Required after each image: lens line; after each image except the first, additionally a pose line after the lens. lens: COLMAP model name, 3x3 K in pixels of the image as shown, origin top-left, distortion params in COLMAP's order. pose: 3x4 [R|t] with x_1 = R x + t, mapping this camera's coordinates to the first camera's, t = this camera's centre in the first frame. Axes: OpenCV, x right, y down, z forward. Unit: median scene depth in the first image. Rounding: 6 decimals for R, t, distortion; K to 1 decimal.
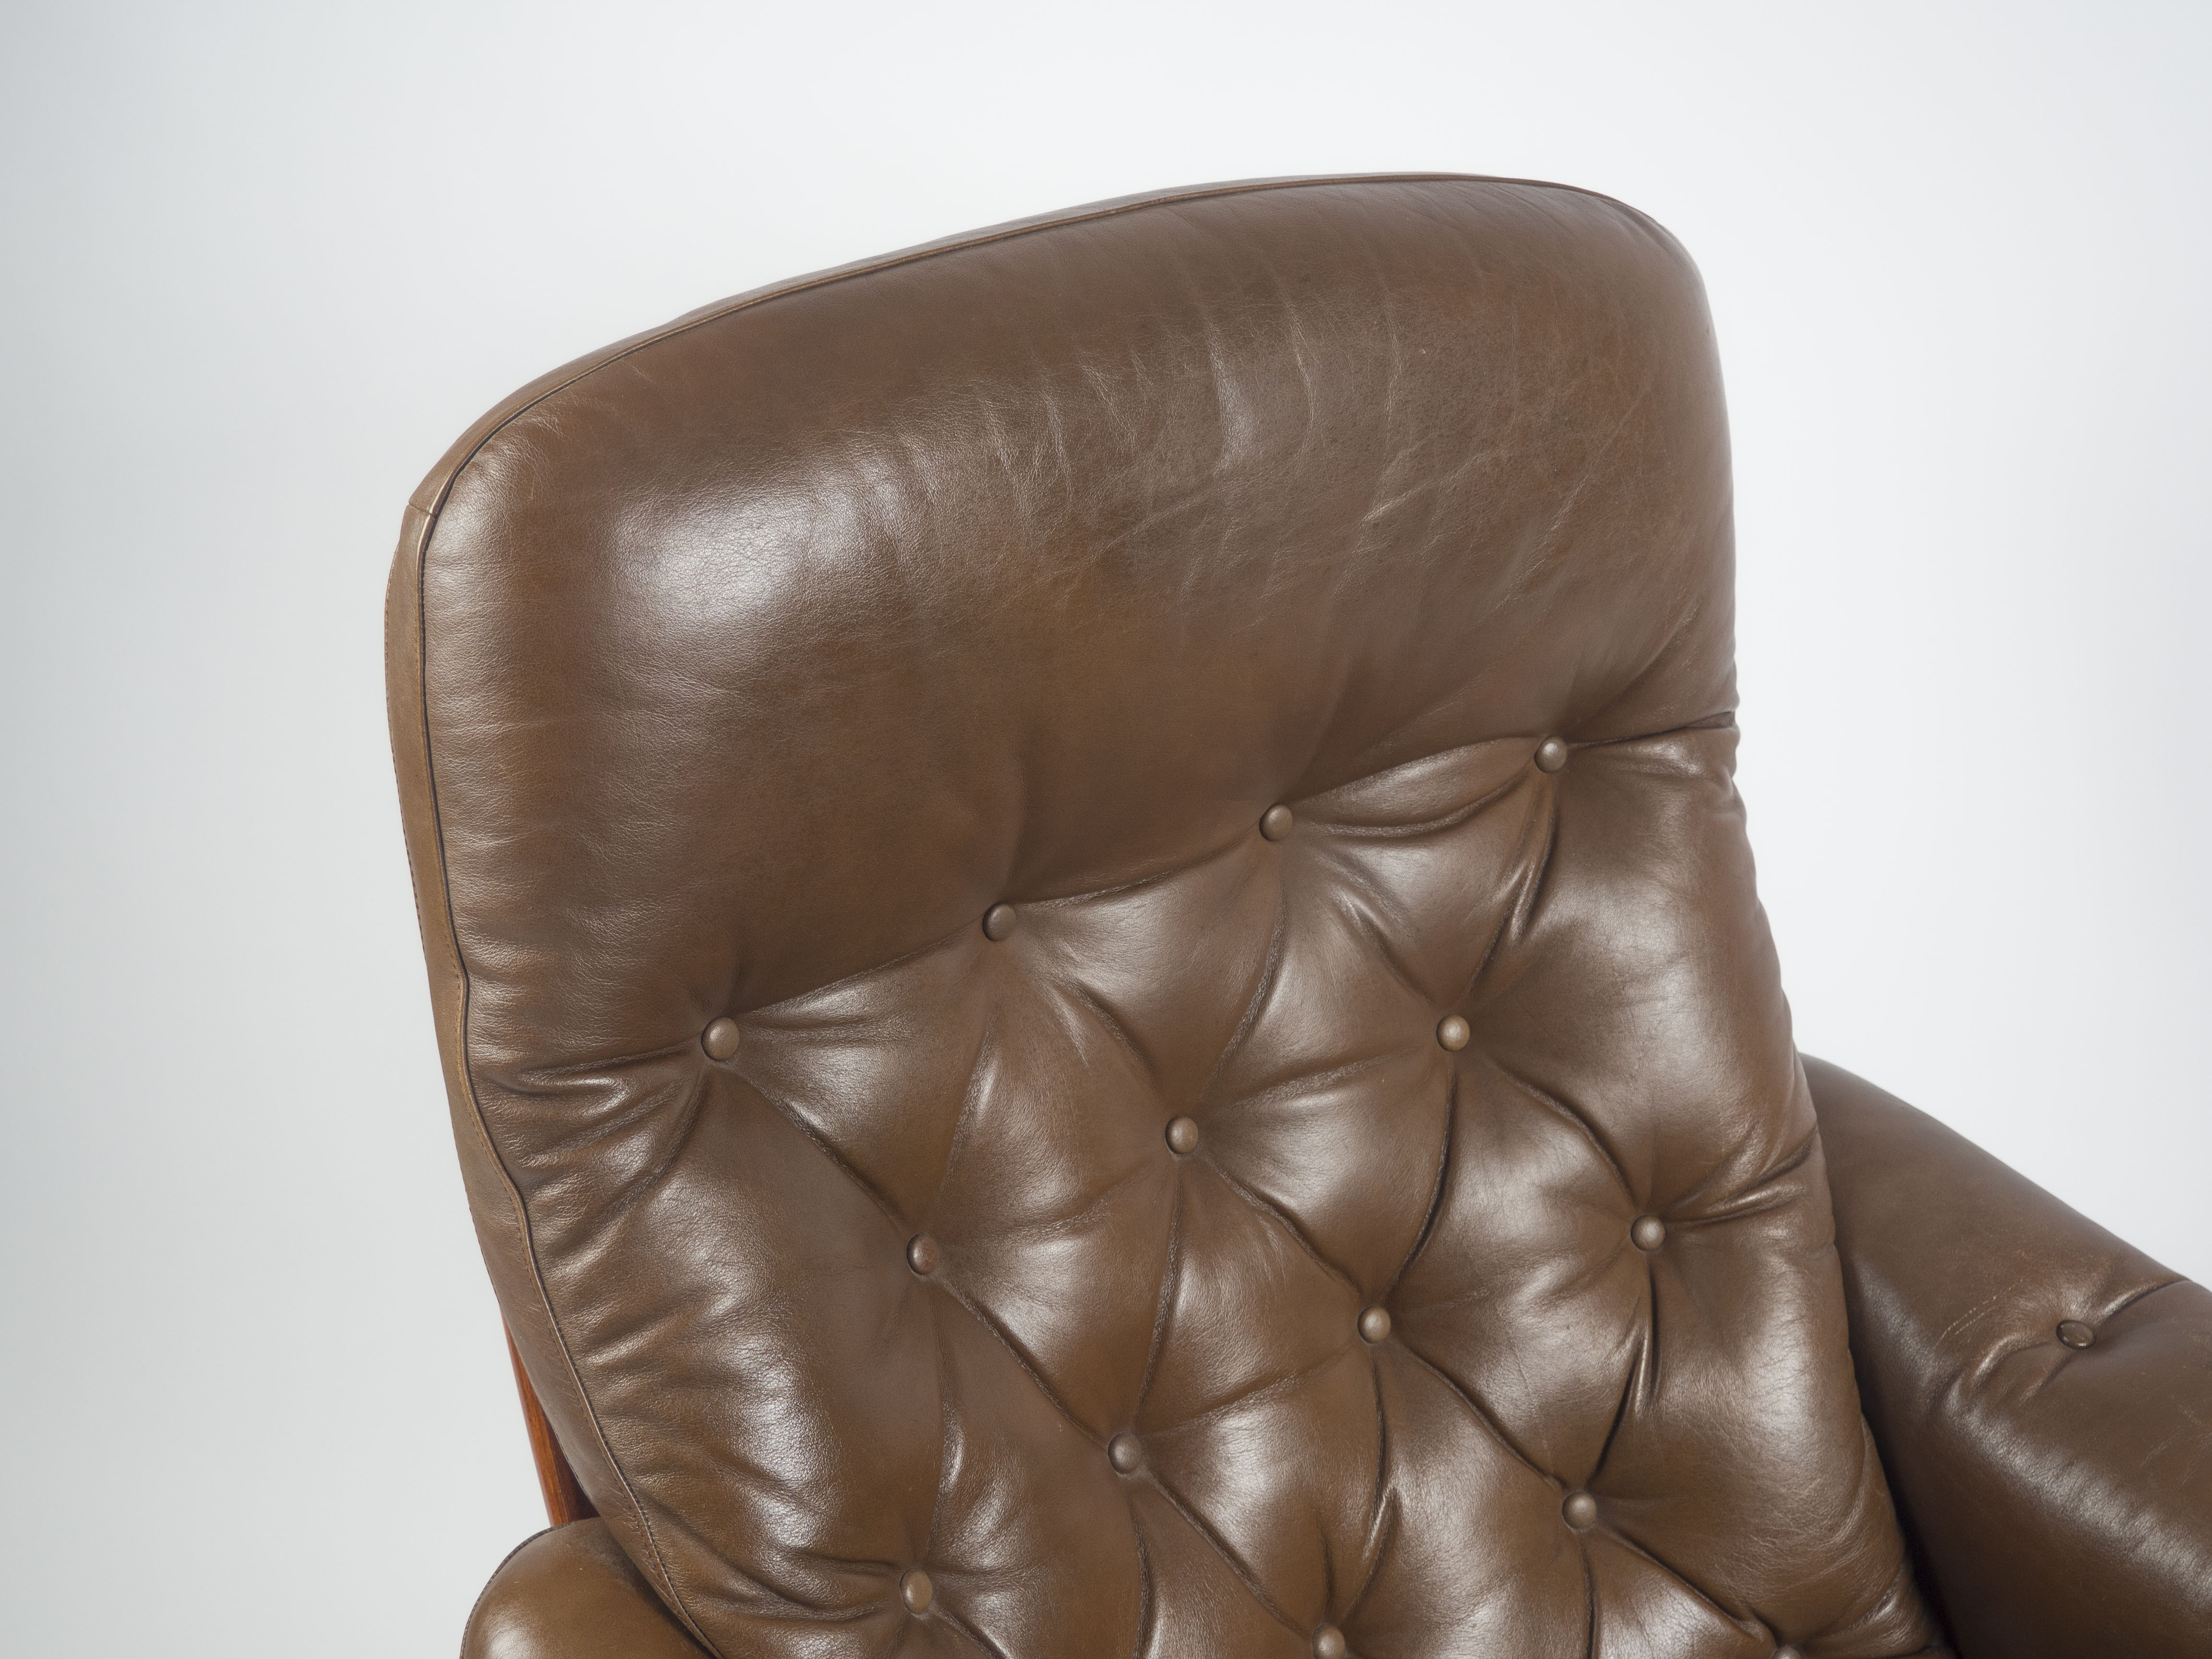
lens RADIAL K [[3140.6, 0, 1106.0], [0, 3140.6, 829.5], [0, 0, 1]] dist [0.013267, -0.022072]
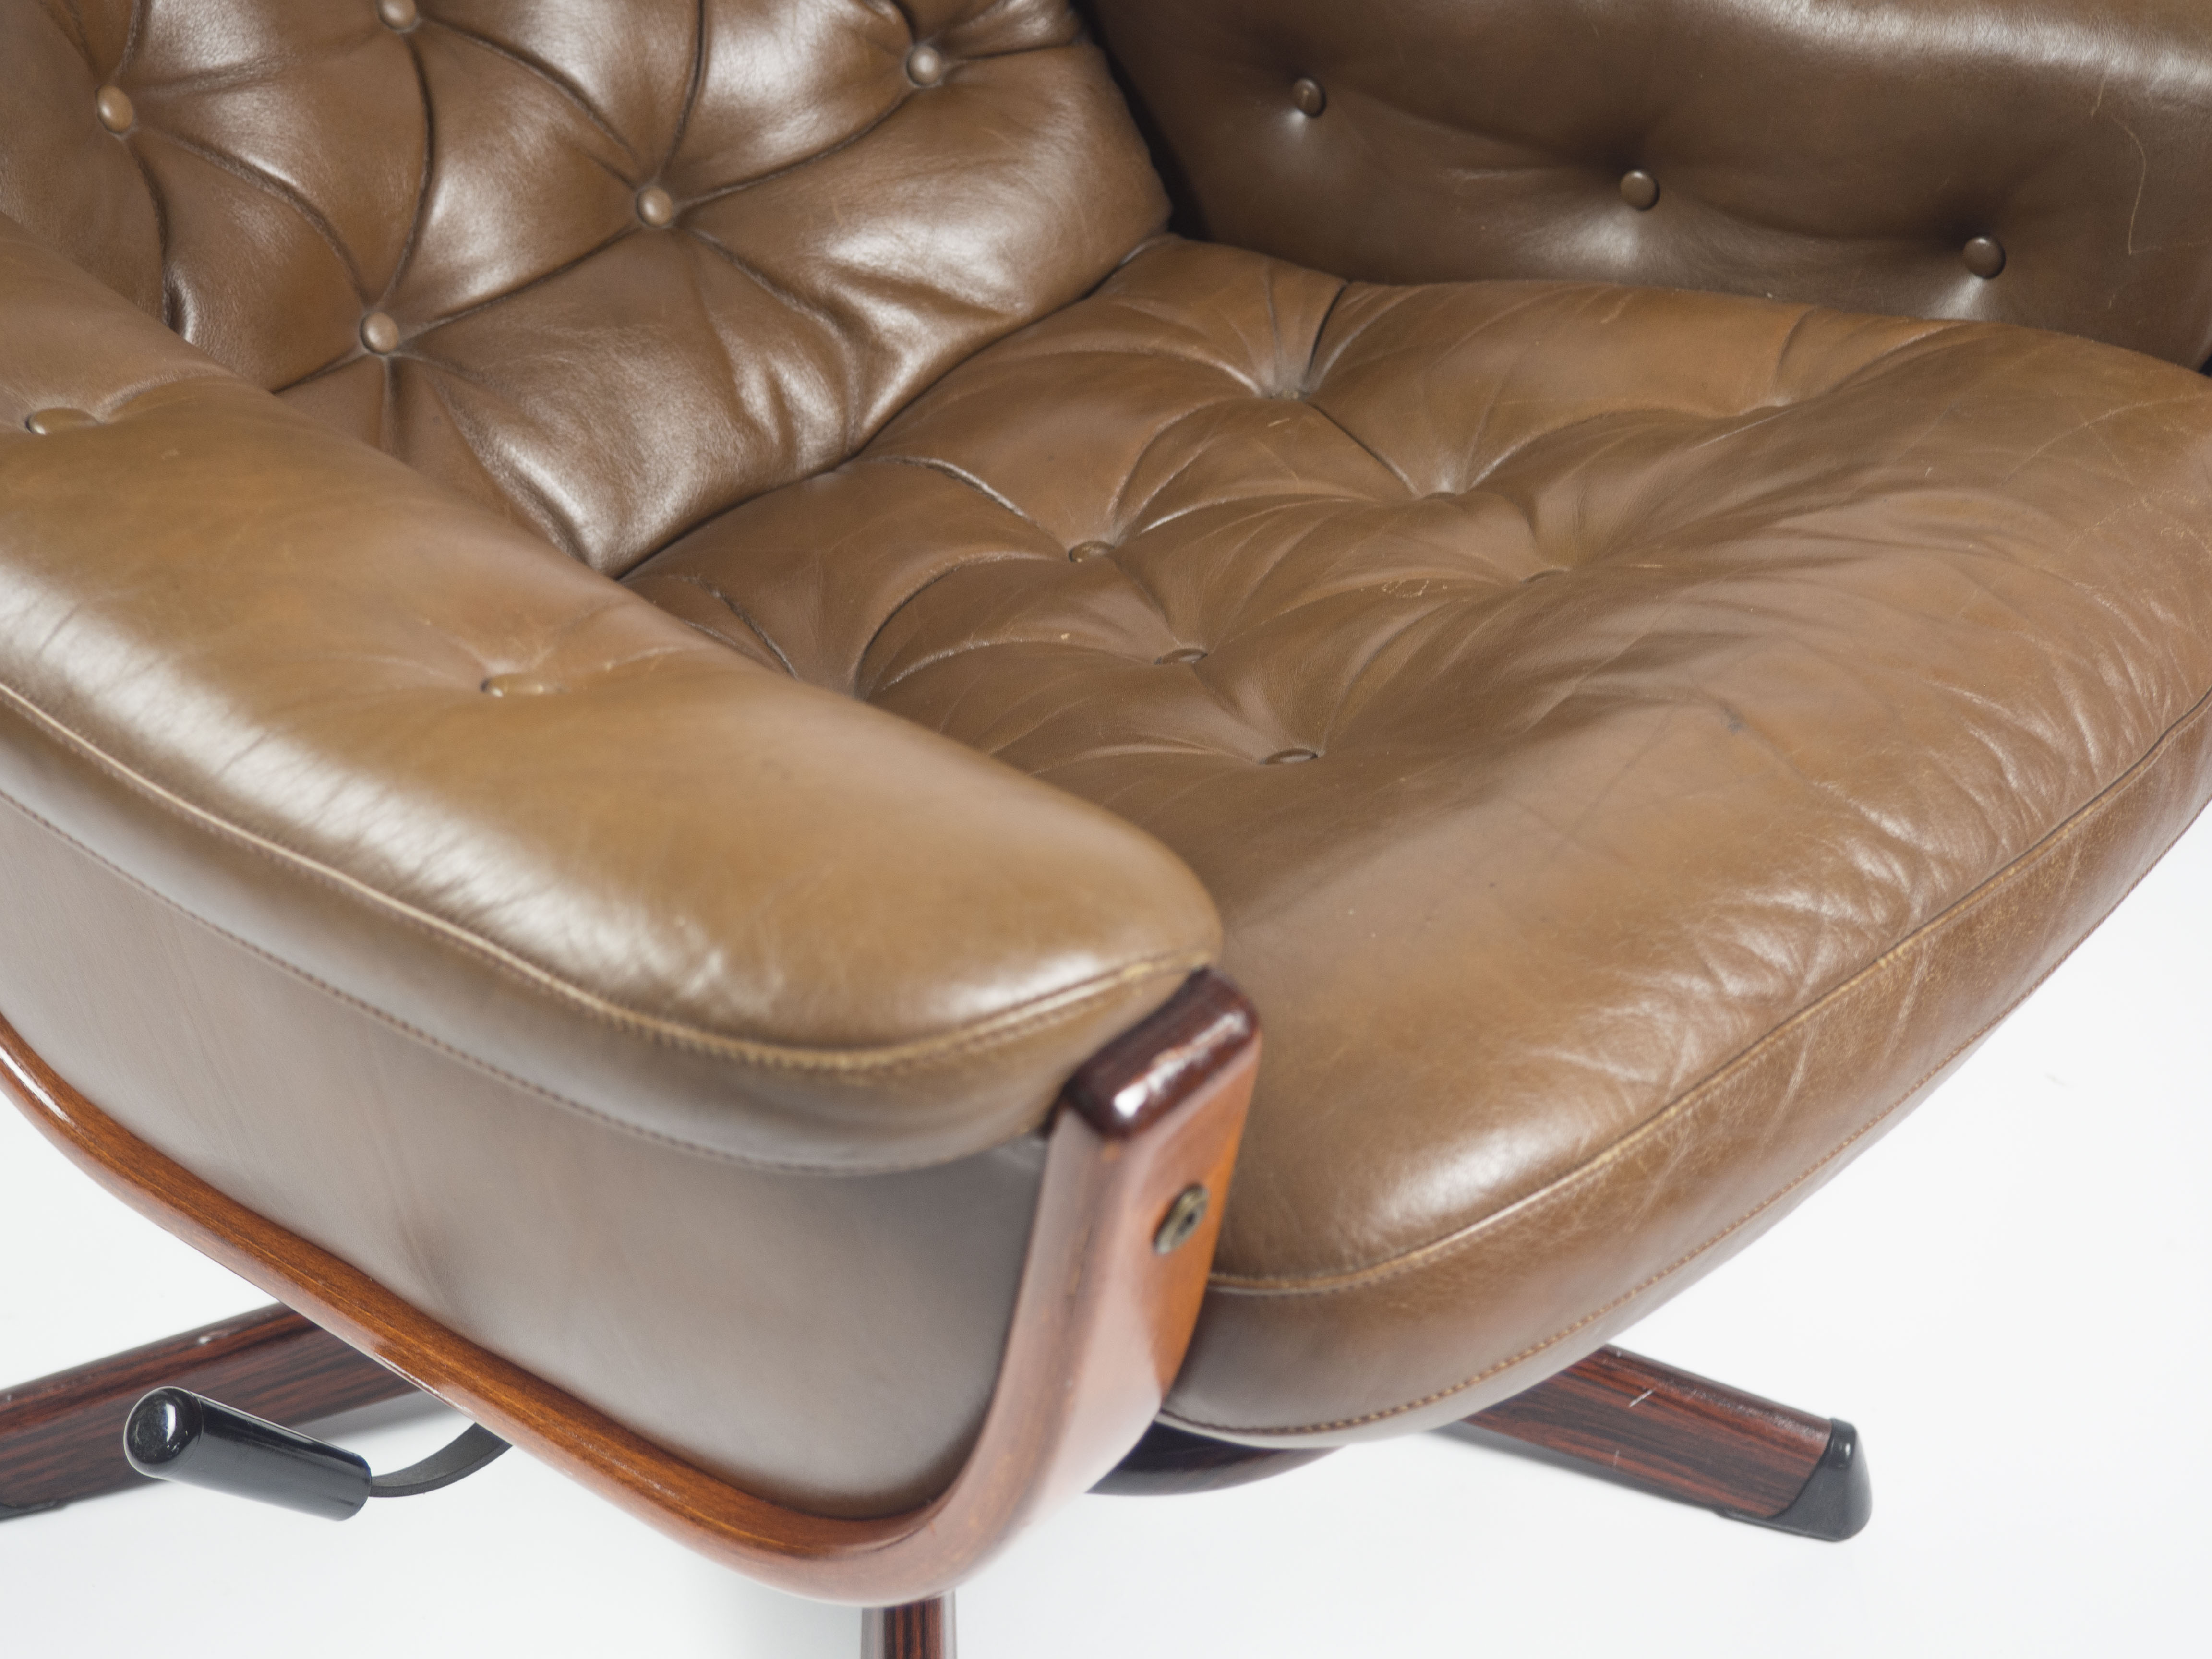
lens RADIAL K [[3140.6, 0, 1106.0], [0, 3140.6, 829.5], [0, 0, 1]] dist [0.013267, -0.022072]
pose [[0.970391, -0.115323, 0.212233, 0.052379], [0.071178, 0.976174, 0.204984, 0.329104], [-0.230816, -0.183808, 0.955478, 0.080482]]
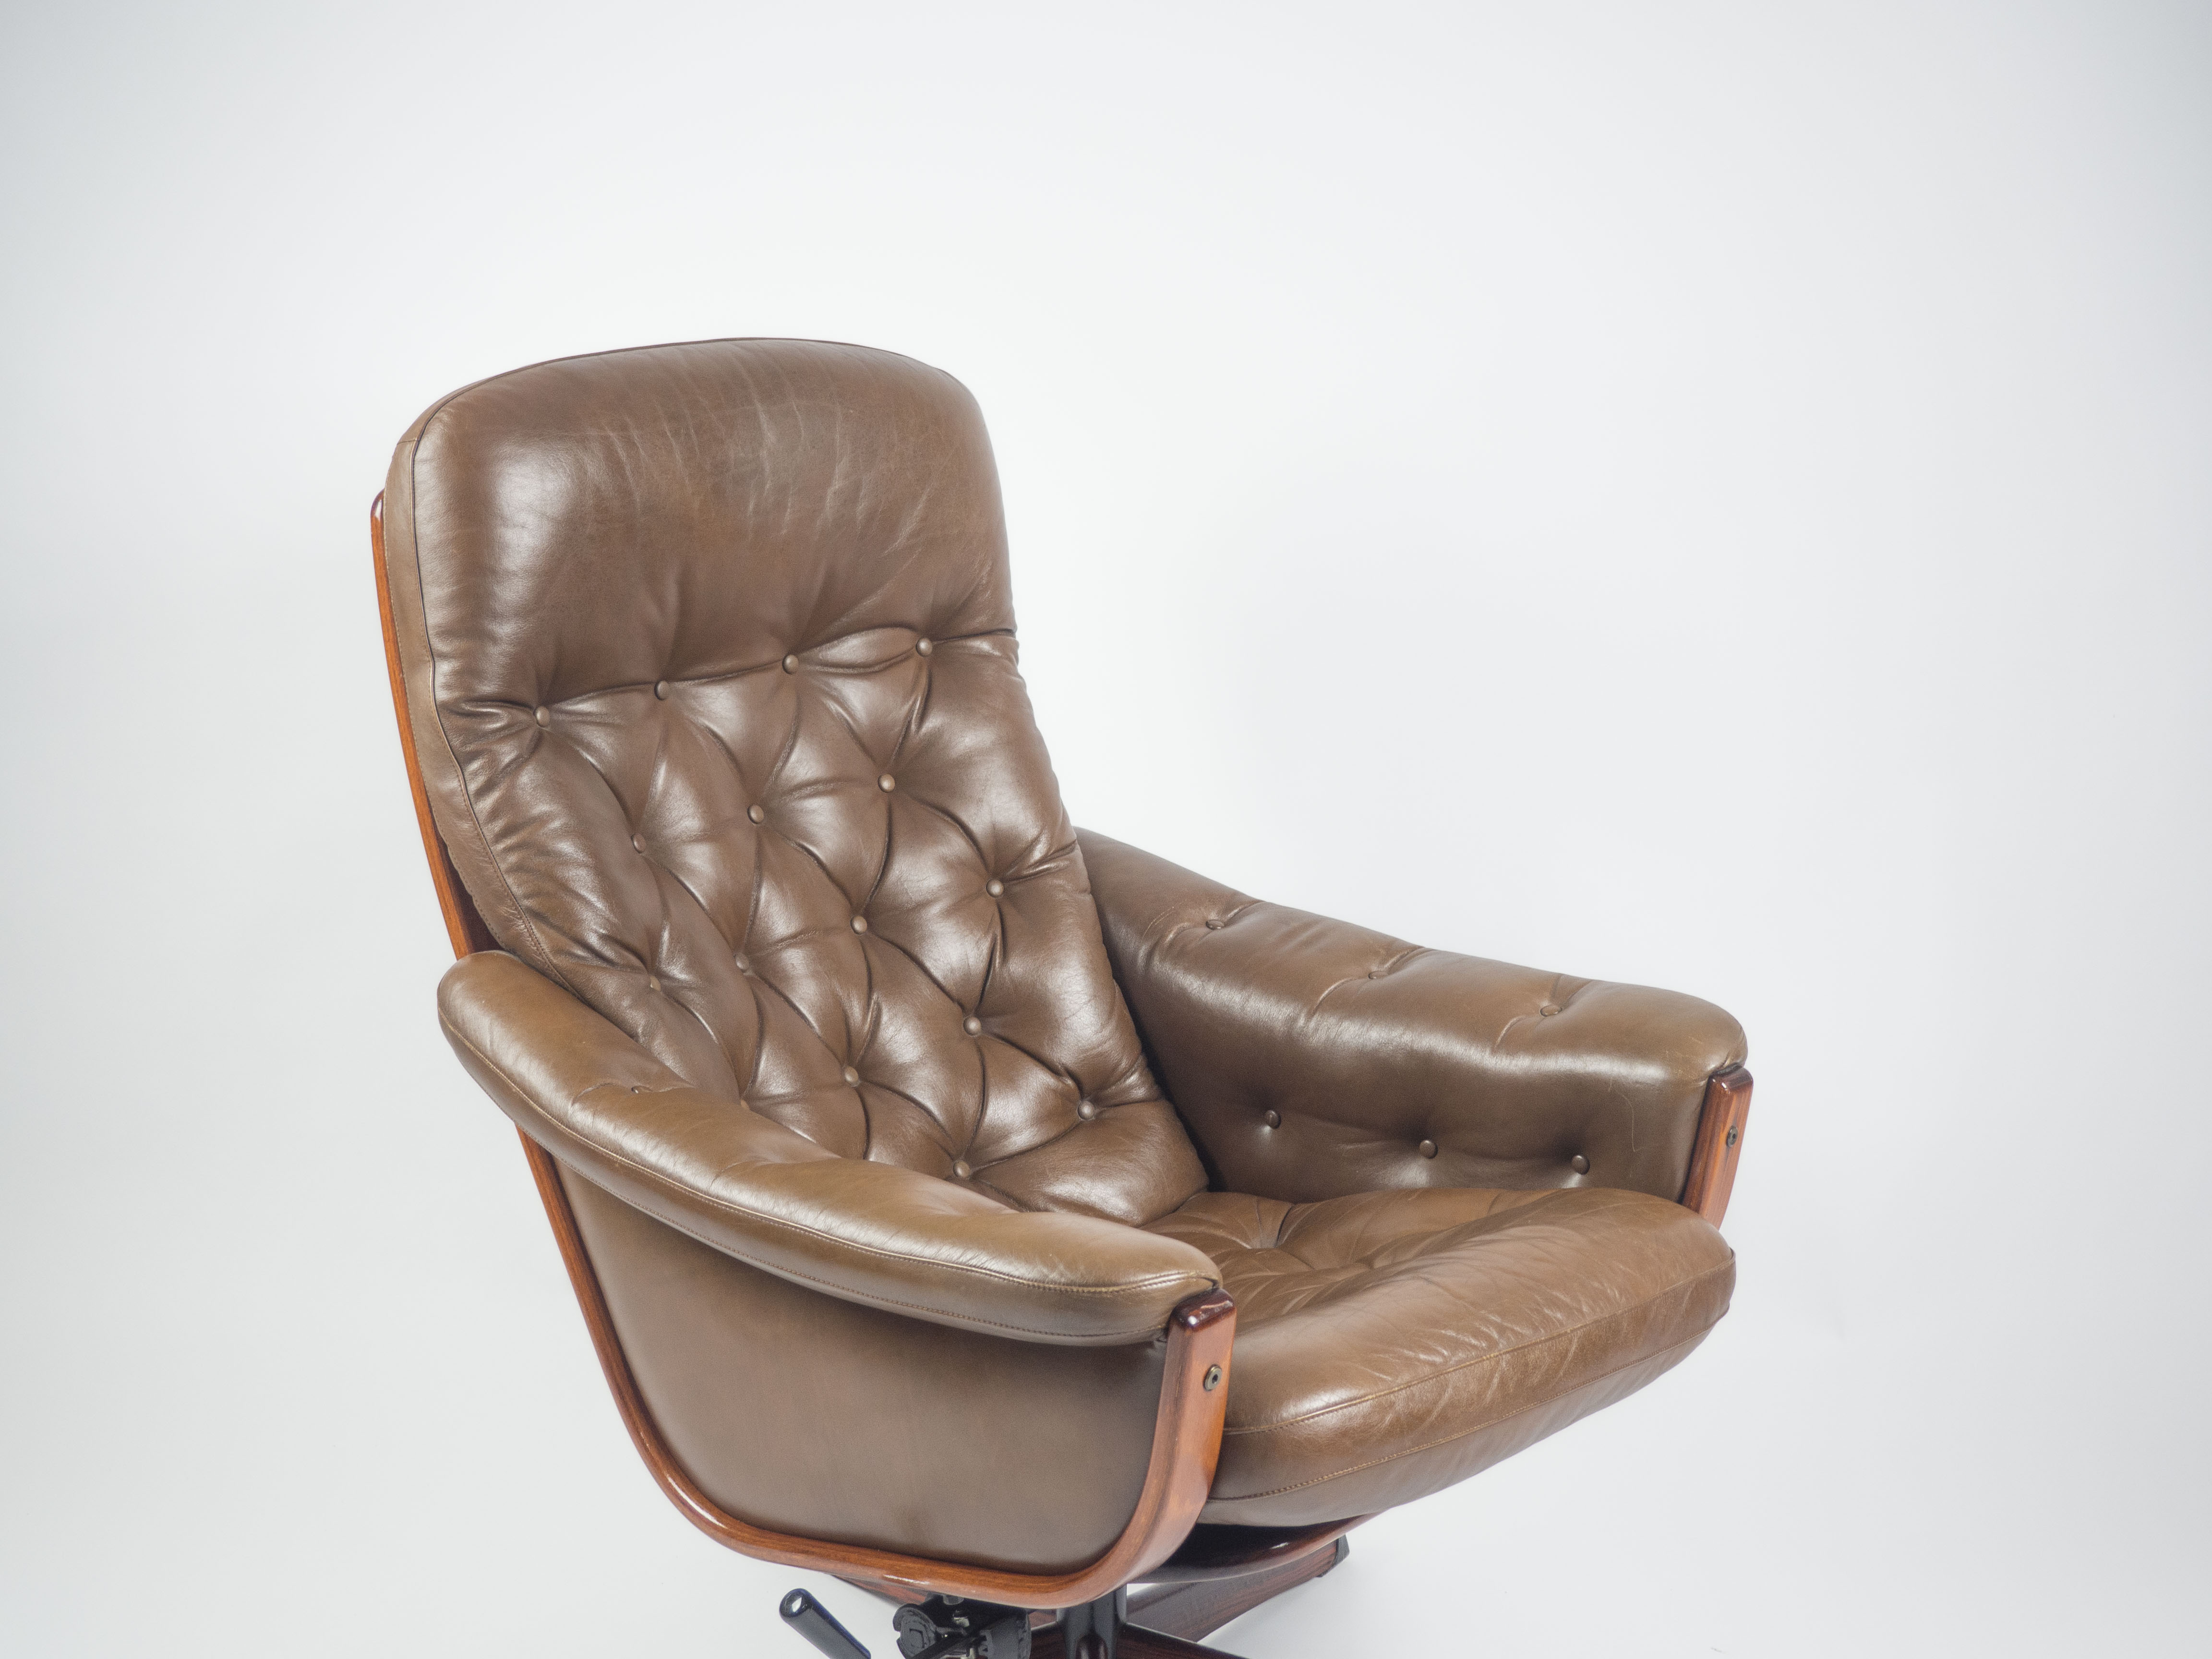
lens RADIAL K [[3140.6, 0, 1106.0], [0, 3140.6, 829.5], [0, 0, 1]] dist [0.013267, -0.022072]
pose [[0.973006, -0.046267, 0.226095, -0.210019], [0.095312, 0.972804, -0.211111, 0.551443], [-0.210178, 0.226962, 0.950954, -0.917147]]
